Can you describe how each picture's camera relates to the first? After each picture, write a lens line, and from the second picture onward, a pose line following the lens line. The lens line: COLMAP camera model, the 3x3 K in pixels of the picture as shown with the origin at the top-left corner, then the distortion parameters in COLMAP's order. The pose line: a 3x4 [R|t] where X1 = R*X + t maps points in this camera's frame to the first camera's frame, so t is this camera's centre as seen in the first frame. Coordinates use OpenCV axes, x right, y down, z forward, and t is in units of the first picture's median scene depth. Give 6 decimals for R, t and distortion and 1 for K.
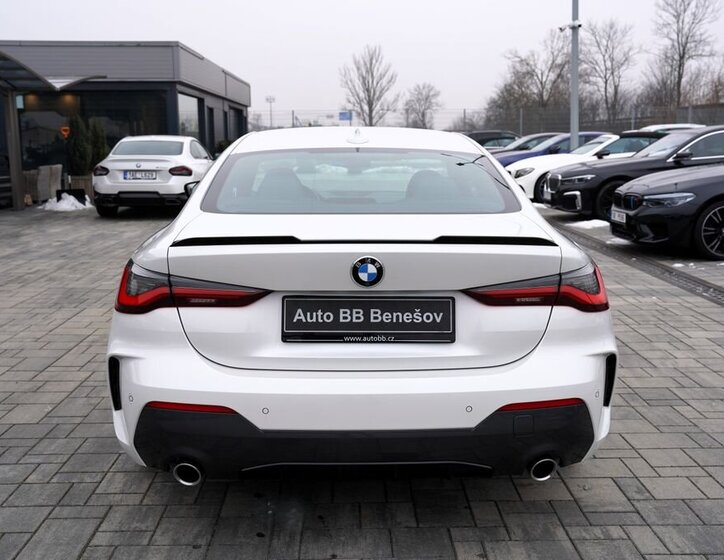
lens RADIAL K [[804.2, 0, 366.8], [0, 804.2, 278.9], [0, 0, 1]] dist [0.000963, 0.062717]
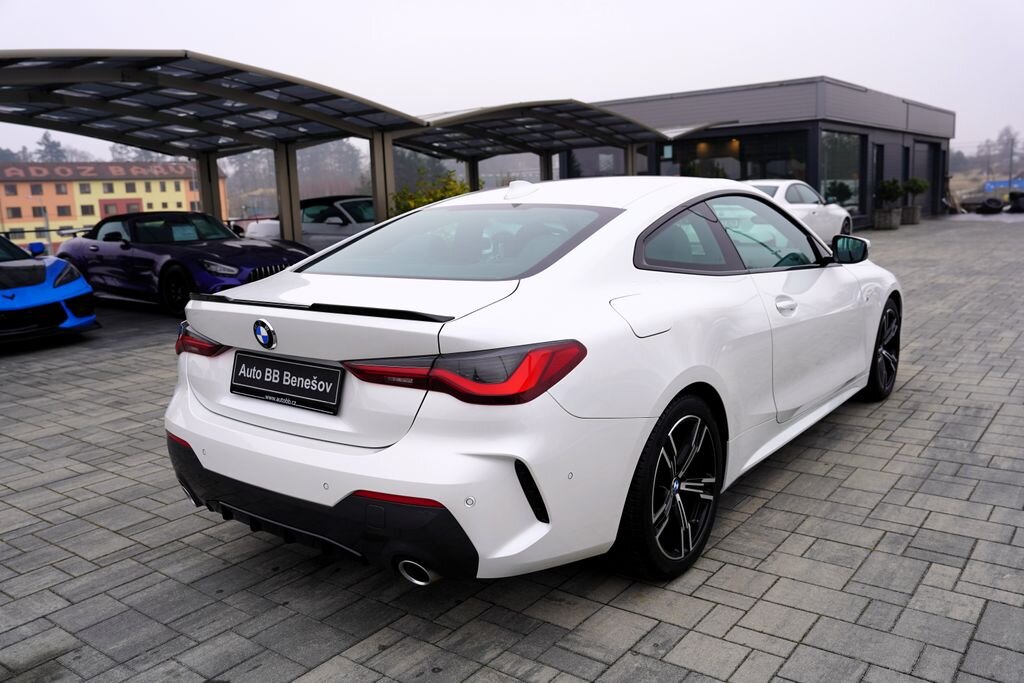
lens RADIAL K [[834.5, 0, 516.8], [0, 834.5, 340.0], [0, 0, 1]] dist [-0.068104, 0.118270]
pose [[0.778055, 0.078712, -0.623246, 0.227773], [-0.068137, 0.996840, 0.040833, -0.016640], [0.624490, 0.010696, 0.780959, 0.094001]]
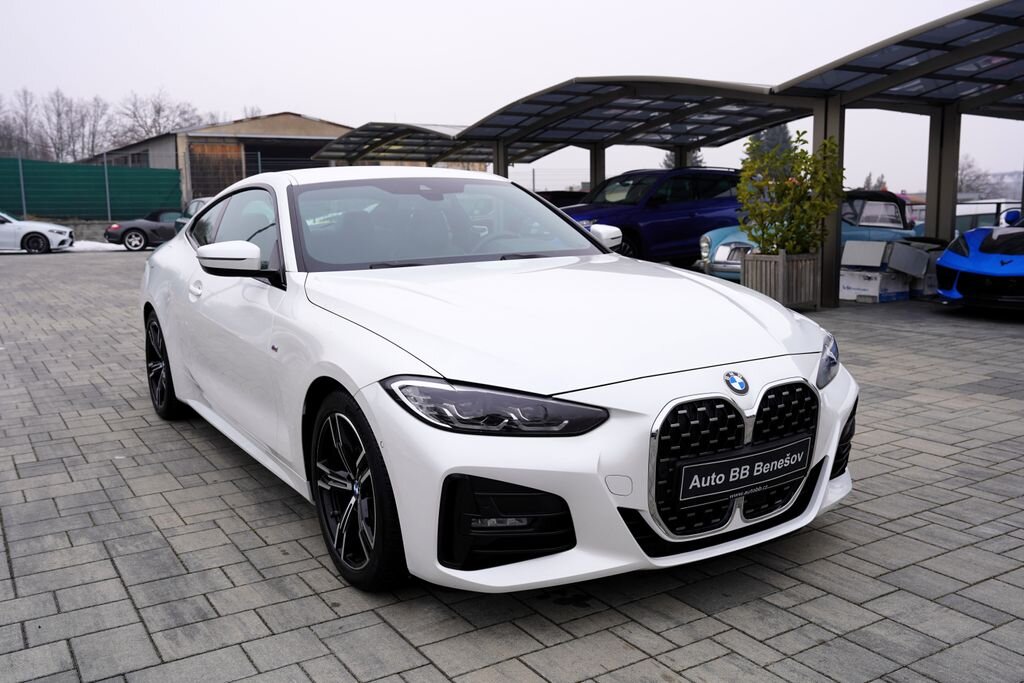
lens RADIAL K [[921.5, 0, 512.0], [0, 921.5, 341.5], [0, 0, 1]] dist [-0.042962, 0.130212]
pose [[-0.865703, 0.091512, -0.492122, 0.178904], [-0.062911, 0.955460, 0.288338, -0.143772], [0.496589, 0.280575, -0.821387, 0.928159]]
